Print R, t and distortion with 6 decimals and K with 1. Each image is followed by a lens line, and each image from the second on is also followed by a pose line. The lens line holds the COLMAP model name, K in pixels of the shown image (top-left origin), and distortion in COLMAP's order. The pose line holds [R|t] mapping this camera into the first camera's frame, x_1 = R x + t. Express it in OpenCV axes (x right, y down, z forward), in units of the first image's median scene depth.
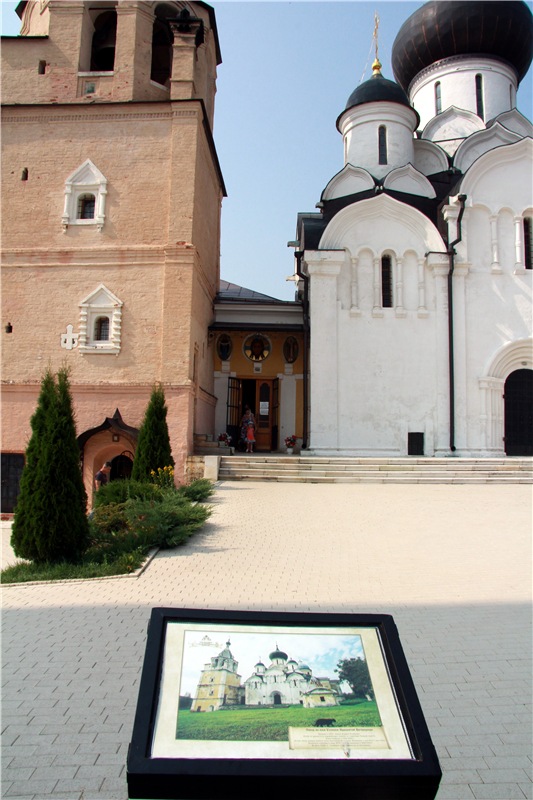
lens RADIAL K [[618.2, 0, 265.6], [0, 618.2, 399.9], [0, 0, 1]] dist [-0.184855, 0.142958]
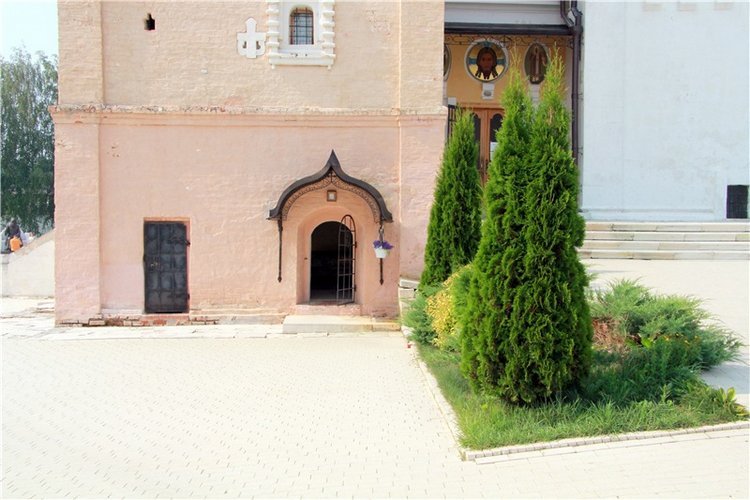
lens RADIAL K [[846.0, 0, 375.4], [0, 846.0, 250.7], [0, 0, 1]] dist [0.020883, 0.000000]
pose [[0.999405, -0.009021, 0.033278, -0.187480], [0.004864, 0.992402, 0.122940, 0.007420], [-0.034134, -0.122705, 0.991856, 0.068931]]
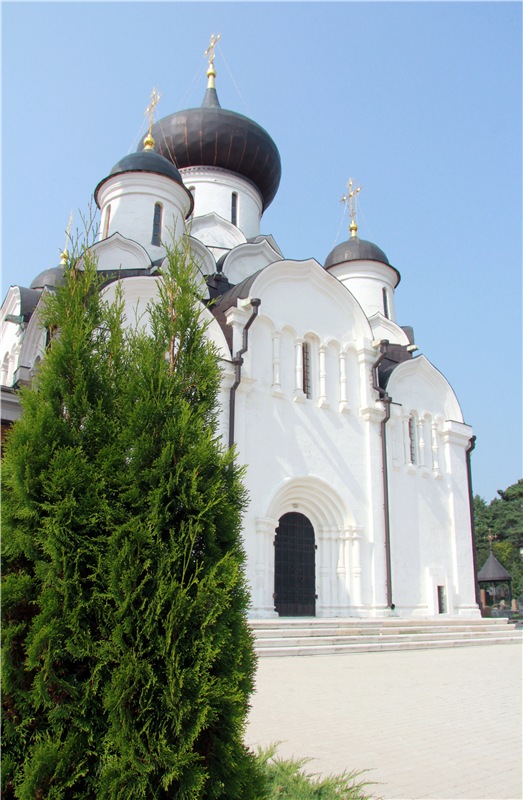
lens RADIAL K [[654.4, 0, 261.9], [0, 654.4, 403.8], [0, 0, 1]] dist [-0.158263, 0.067907]
pose [[0.815015, 0.171528, 0.553470, -0.155194], [-0.042387, 0.970271, -0.238282, 0.023142], [-0.577888, 0.170743, 0.798055, 0.282236]]
